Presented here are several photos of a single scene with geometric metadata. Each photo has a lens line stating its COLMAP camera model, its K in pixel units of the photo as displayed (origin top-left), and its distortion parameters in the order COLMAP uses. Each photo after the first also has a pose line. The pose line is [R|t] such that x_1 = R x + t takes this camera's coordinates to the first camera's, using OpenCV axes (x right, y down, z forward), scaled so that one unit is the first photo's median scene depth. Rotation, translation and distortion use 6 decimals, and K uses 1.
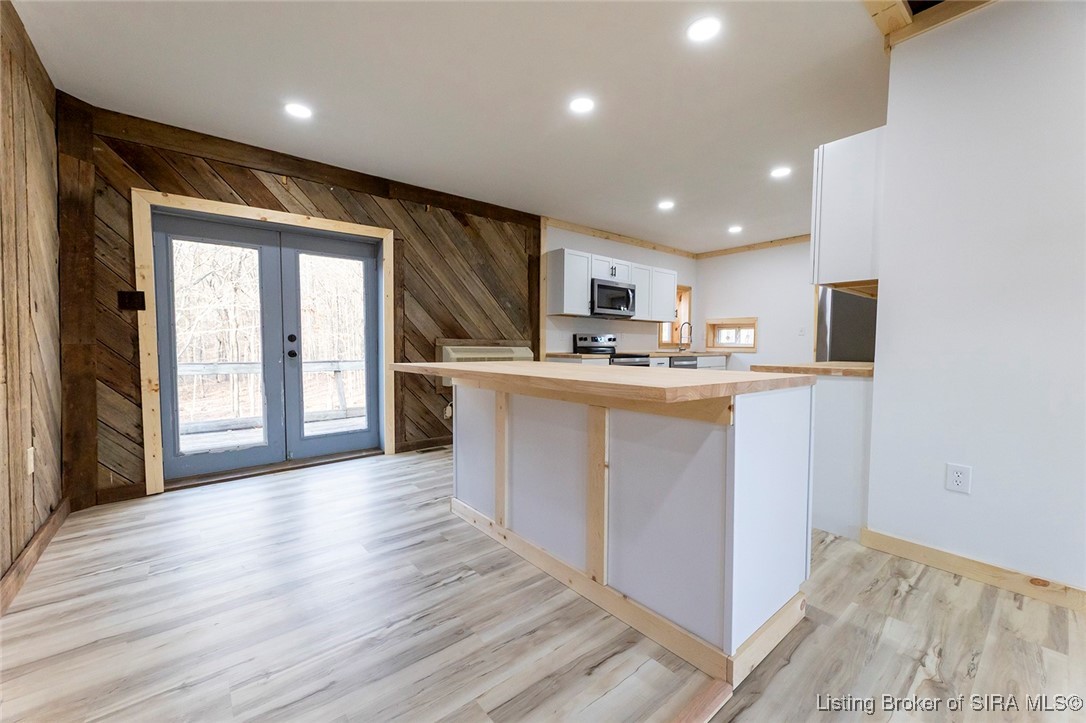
lens RADIAL K [[435.9, 0, 542.9], [0, 435.9, 357.7], [0, 0, 1]] dist [-0.009981, 0.000299]
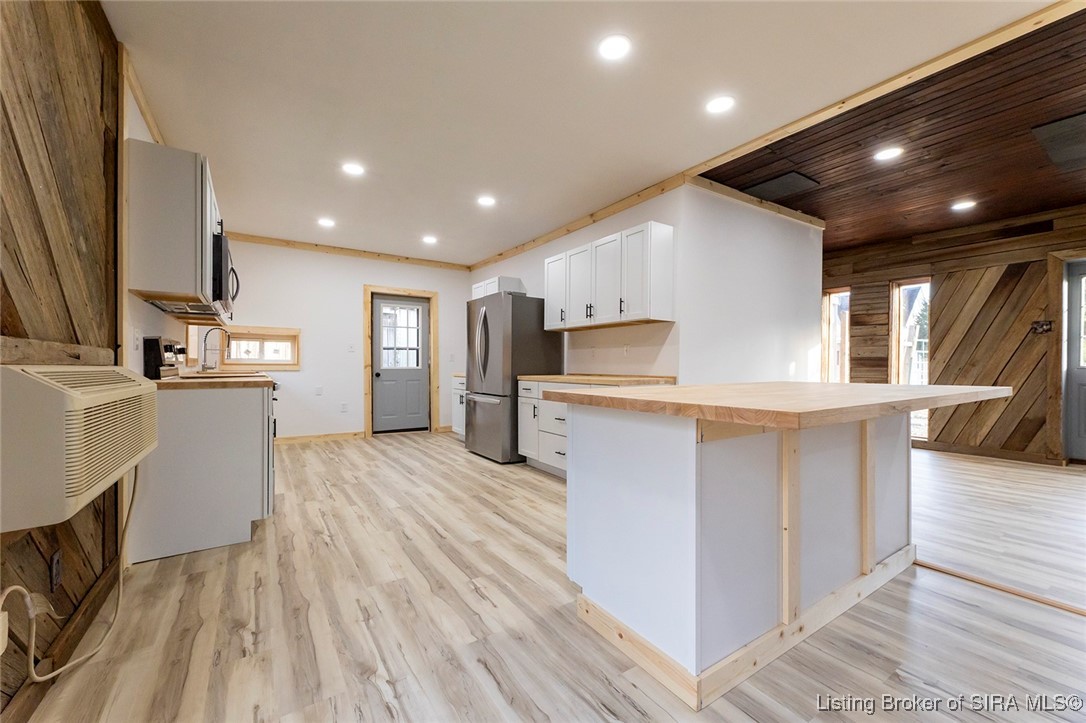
lens RADIAL K [[420.6, 0, 540.1], [0, 420.6, 366.2], [0, 0, 1]] dist [-0.002699, -0.000130]
pose [[0.125068, -0.010850, 0.992089, -0.342049], [0.028507, 0.999567, 0.007338, -0.015330], [-0.991739, 0.027364, 0.125323, 0.551597]]
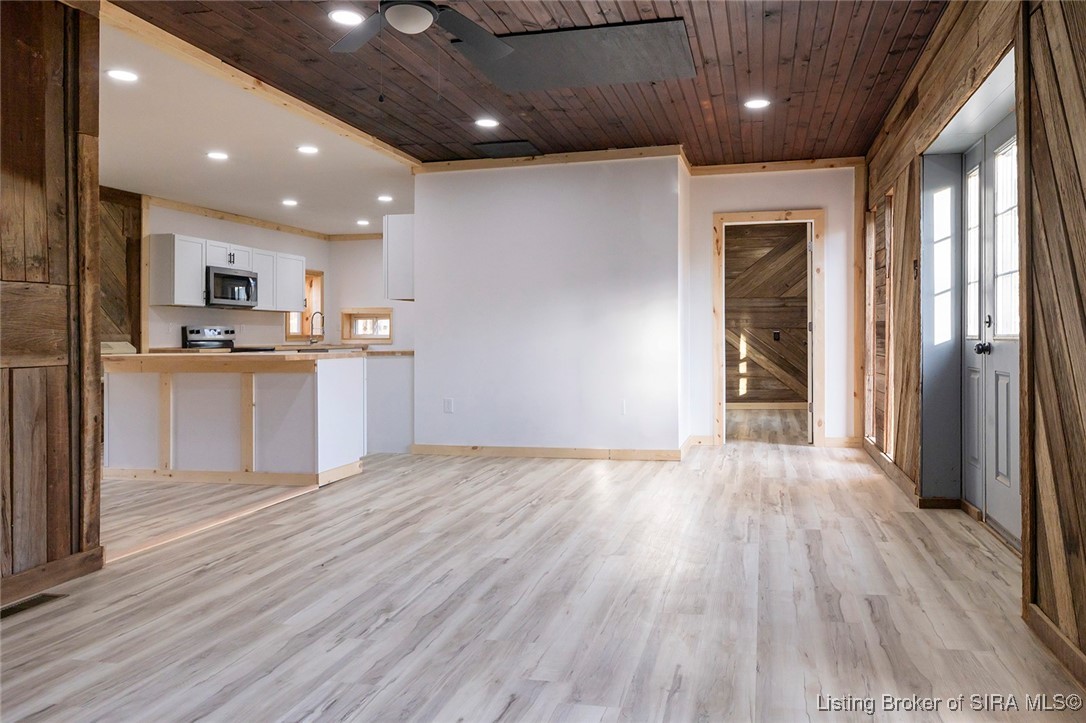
lens RADIAL K [[739.4, 0, 580.9], [0, 739.4, 332.2], [0, 0, 1]] dist [0.045417, 0.000106]
pose [[0.805689, -0.007804, 0.592287, -0.189649], [0.027804, 0.999309, -0.024655, 0.018612], [-0.591686, 0.036332, 0.805349, -0.740645]]
